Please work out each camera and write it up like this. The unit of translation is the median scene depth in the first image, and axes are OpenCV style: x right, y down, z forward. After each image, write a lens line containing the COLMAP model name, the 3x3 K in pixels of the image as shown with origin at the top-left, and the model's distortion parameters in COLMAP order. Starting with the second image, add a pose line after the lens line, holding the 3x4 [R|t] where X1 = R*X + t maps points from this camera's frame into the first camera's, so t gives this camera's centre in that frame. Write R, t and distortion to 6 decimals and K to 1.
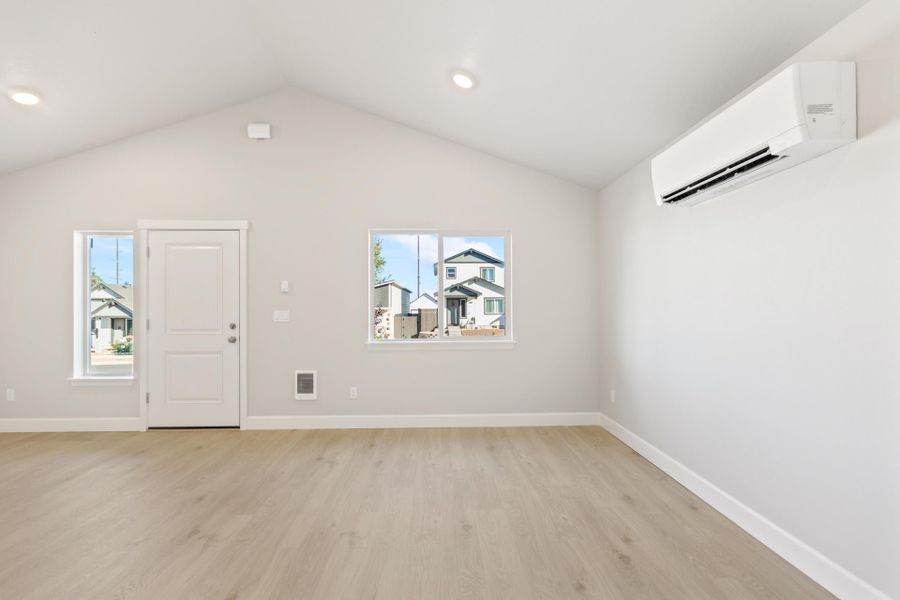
lens RADIAL K [[397.5, 0, 452.7], [0, 397.5, 304.6], [0, 0, 1]] dist [-0.002210, -0.000005]
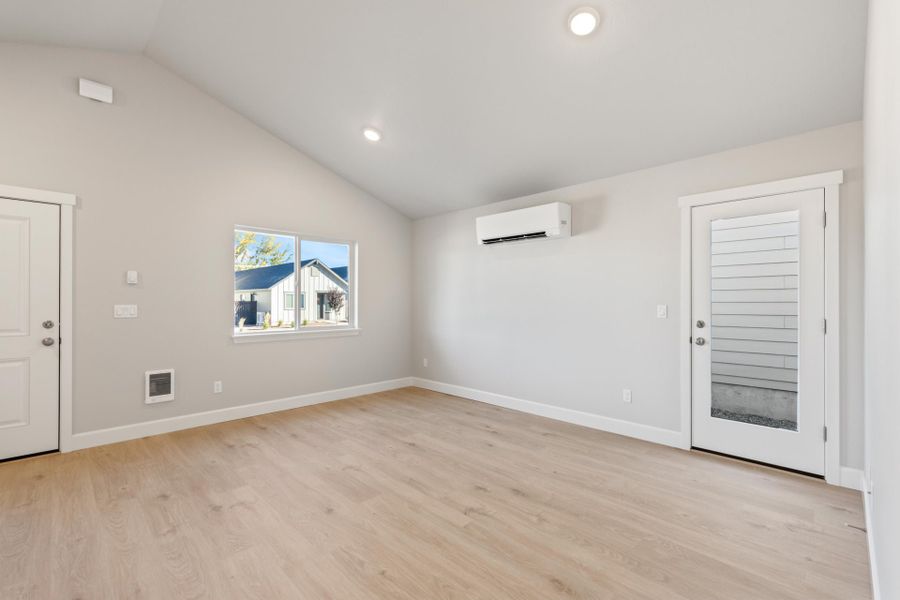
lens RADIAL K [[392.5, 0, 452.5], [0, 392.5, 299.8], [0, 0, 1]] dist [-0.002320, -0.000023]
pose [[0.727708, 0.007527, 0.685846, -0.504350], [-0.006453, 0.999971, -0.004128, 0.002806], [-0.685857, -0.001422, 0.727735, -0.121419]]
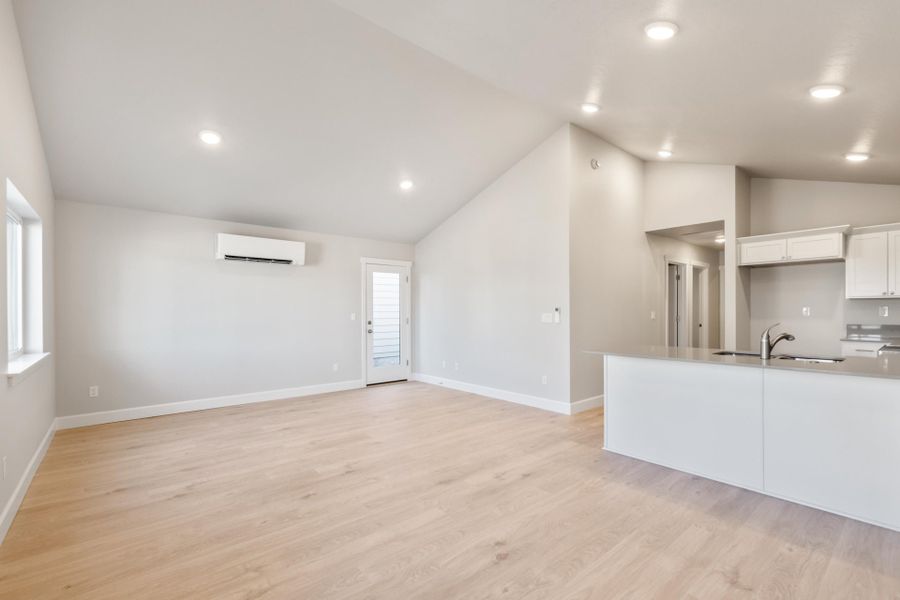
lens RADIAL K [[397.5, 0, 452.7], [0, 397.5, 304.6], [0, 0, 1]] dist [-0.002210, -0.000005]
pose [[-0.619347, 0.017922, 0.784913, -1.089178], [0.001533, 0.999765, -0.021618, 0.008082], [-0.785116, -0.012186, -0.619229, 0.869440]]
